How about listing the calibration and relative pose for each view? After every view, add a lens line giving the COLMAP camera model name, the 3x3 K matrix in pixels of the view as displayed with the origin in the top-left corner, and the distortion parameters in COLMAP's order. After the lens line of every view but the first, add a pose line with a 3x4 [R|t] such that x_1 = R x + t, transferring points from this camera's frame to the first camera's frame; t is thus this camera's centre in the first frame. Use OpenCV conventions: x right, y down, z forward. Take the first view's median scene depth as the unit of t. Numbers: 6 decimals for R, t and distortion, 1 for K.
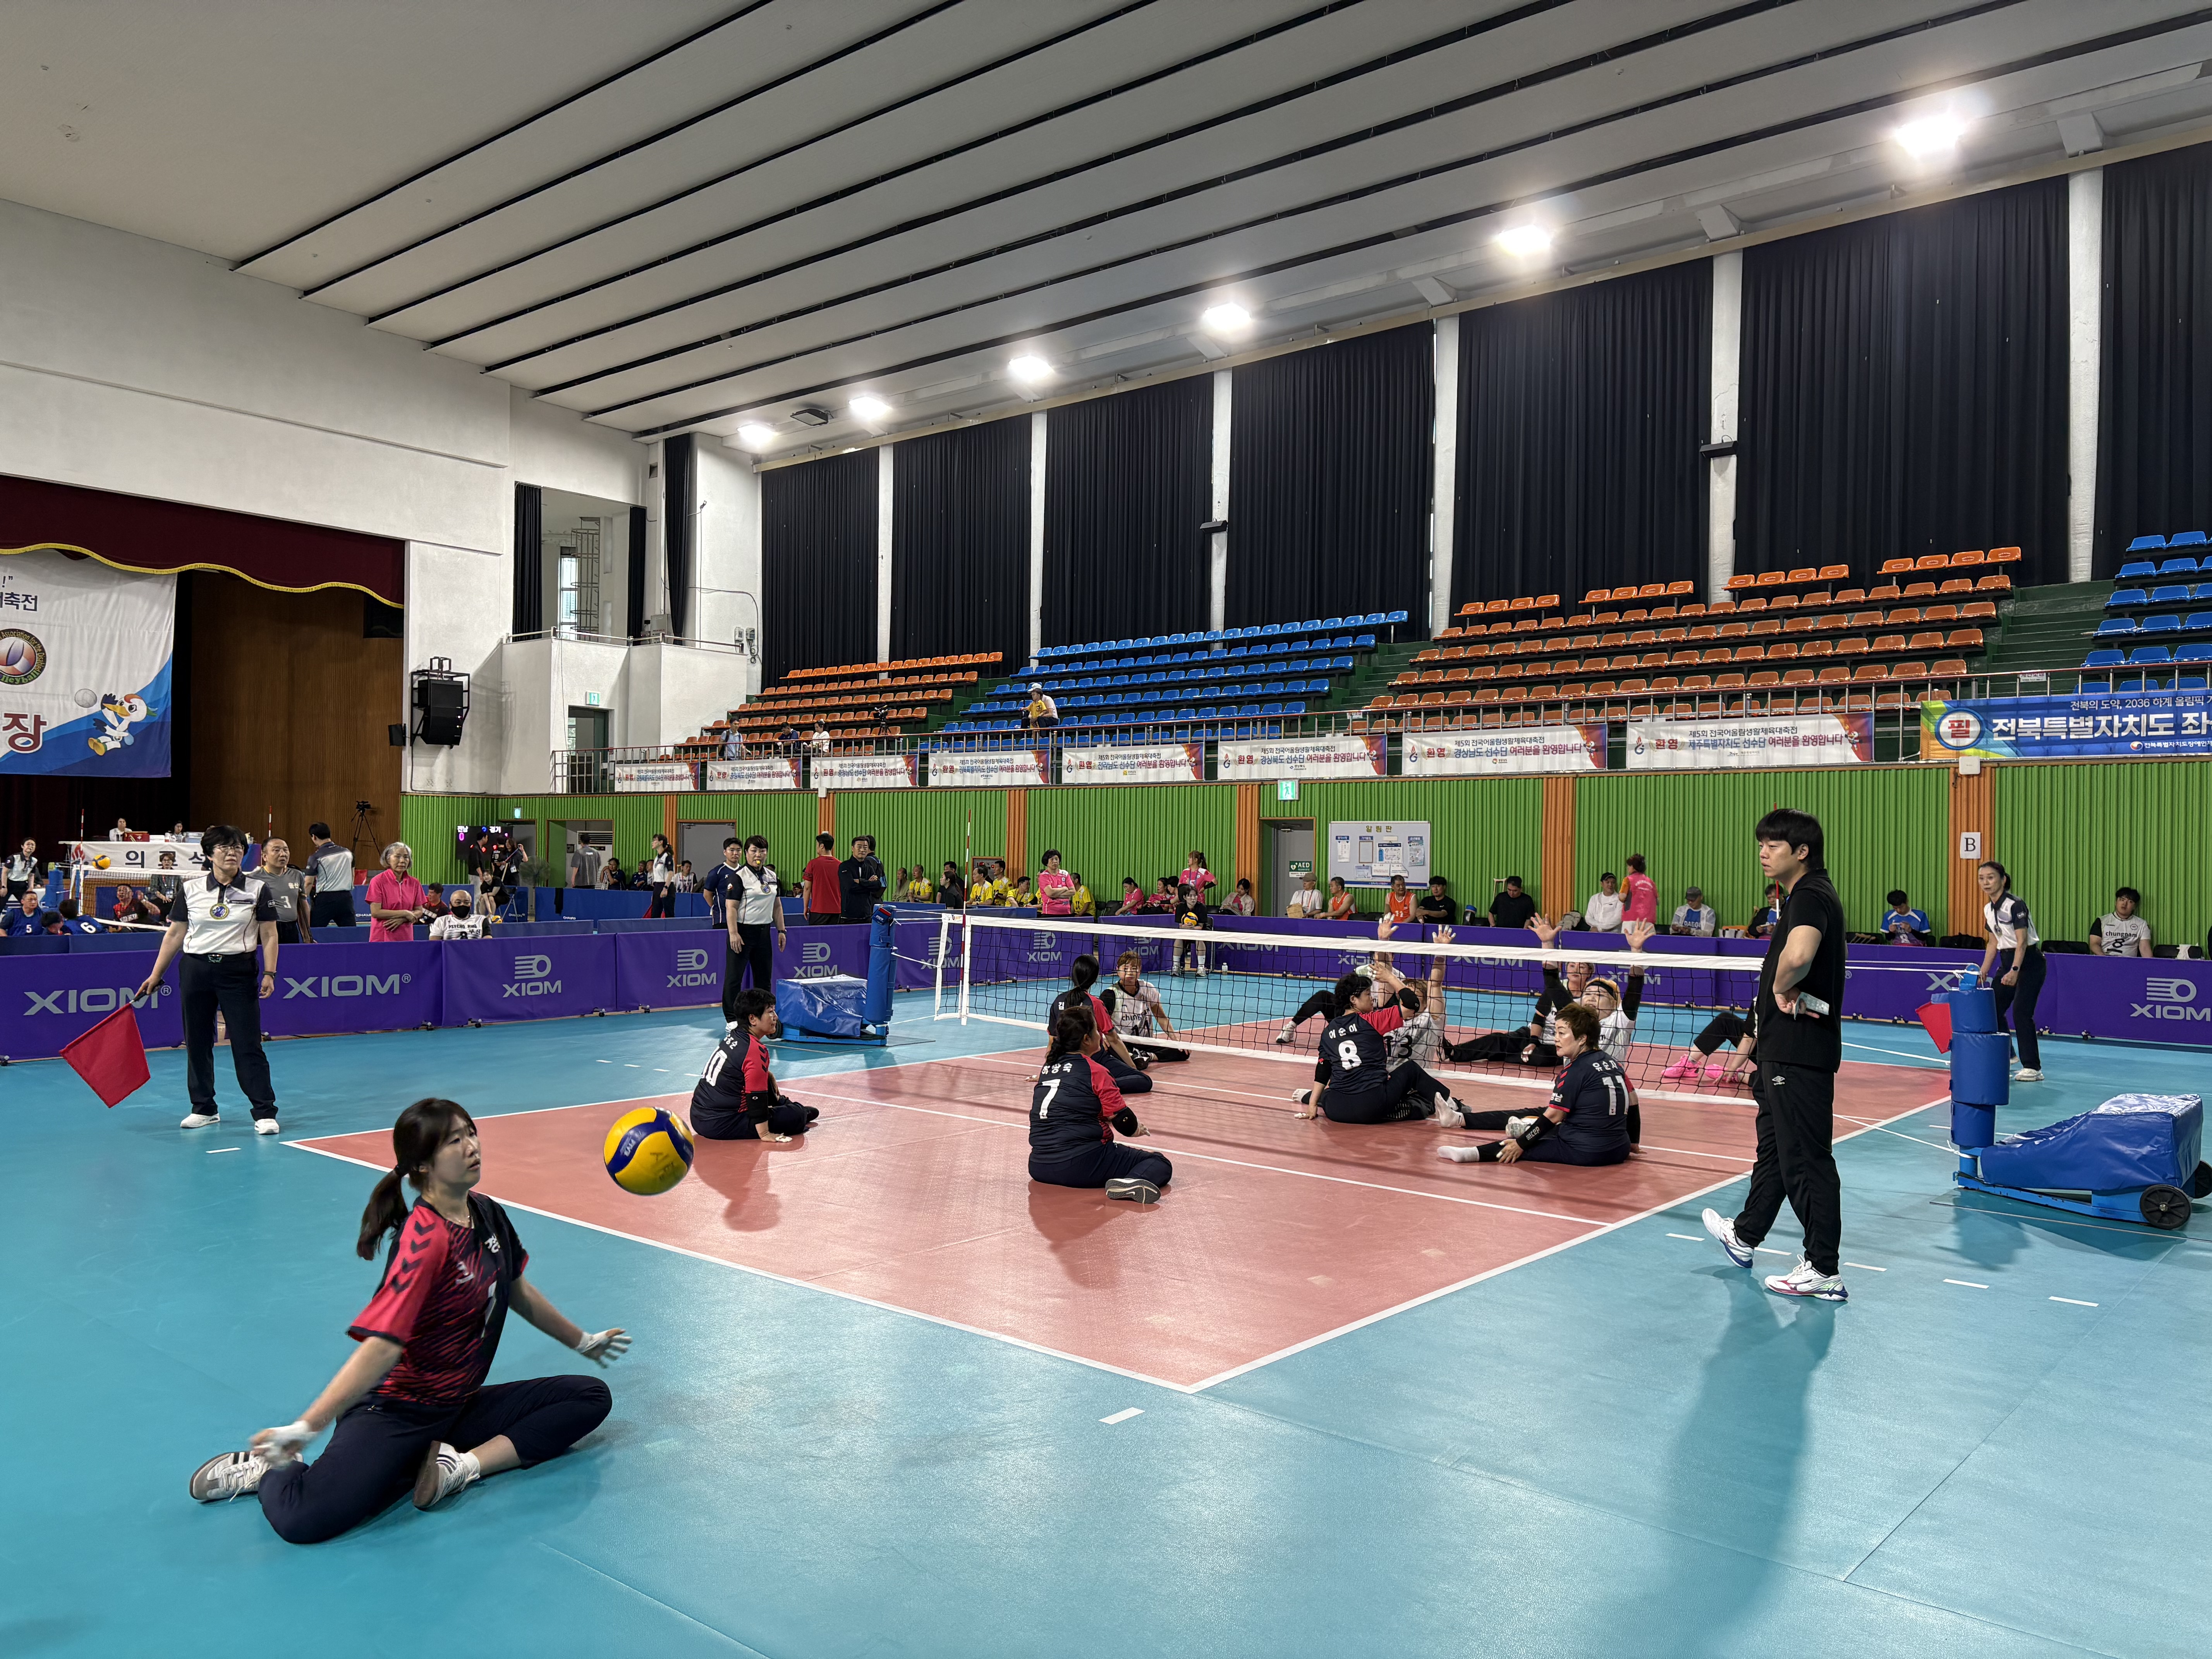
lens RADIAL K [[1659.4, 0, 1097.8], [0, 1659.4, 842.5], [0, 0, 1]] dist [0.057559, -0.050050]
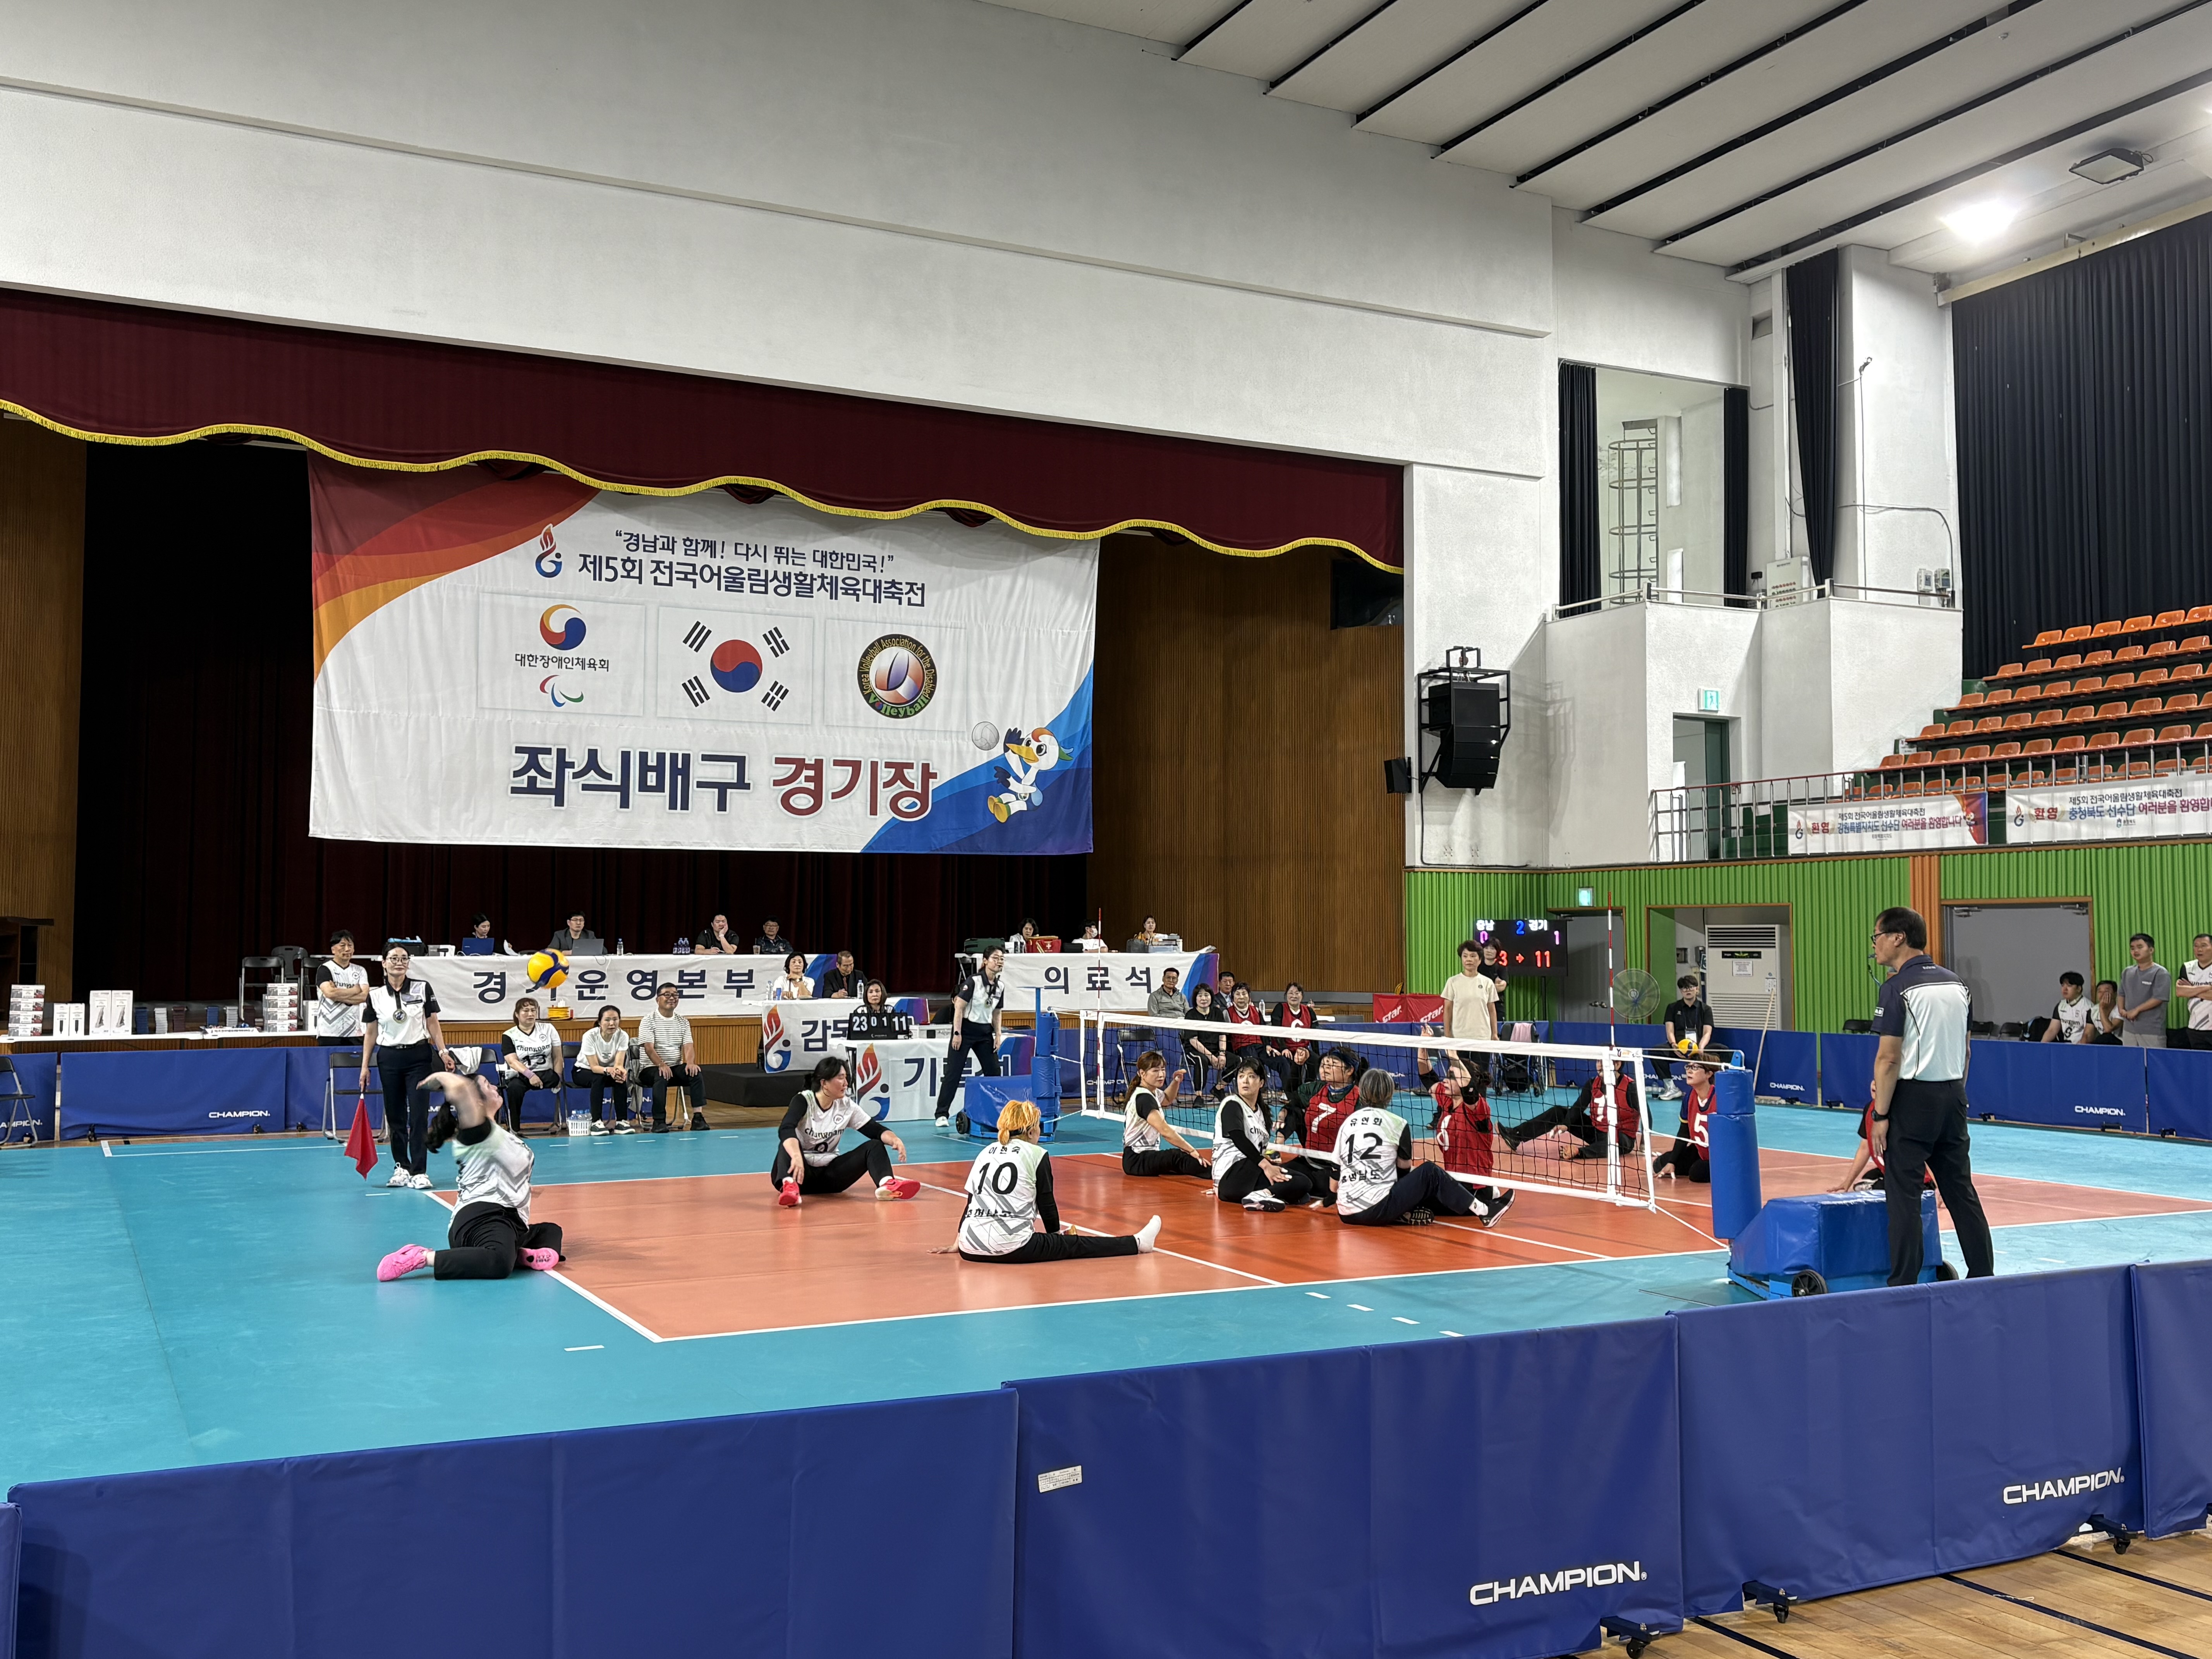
lens RADIAL K [[2100.2, 0, 1107.7], [0, 2100.2, 850.5], [0, 0, 1]] dist [0.061727, 0.000000]
pose [[0.924650, -0.033376, -0.379354, -0.317477], [0.017388, 0.998813, -0.045494, -0.003746], [0.380422, 0.035469, 0.924133, 0.336242]]
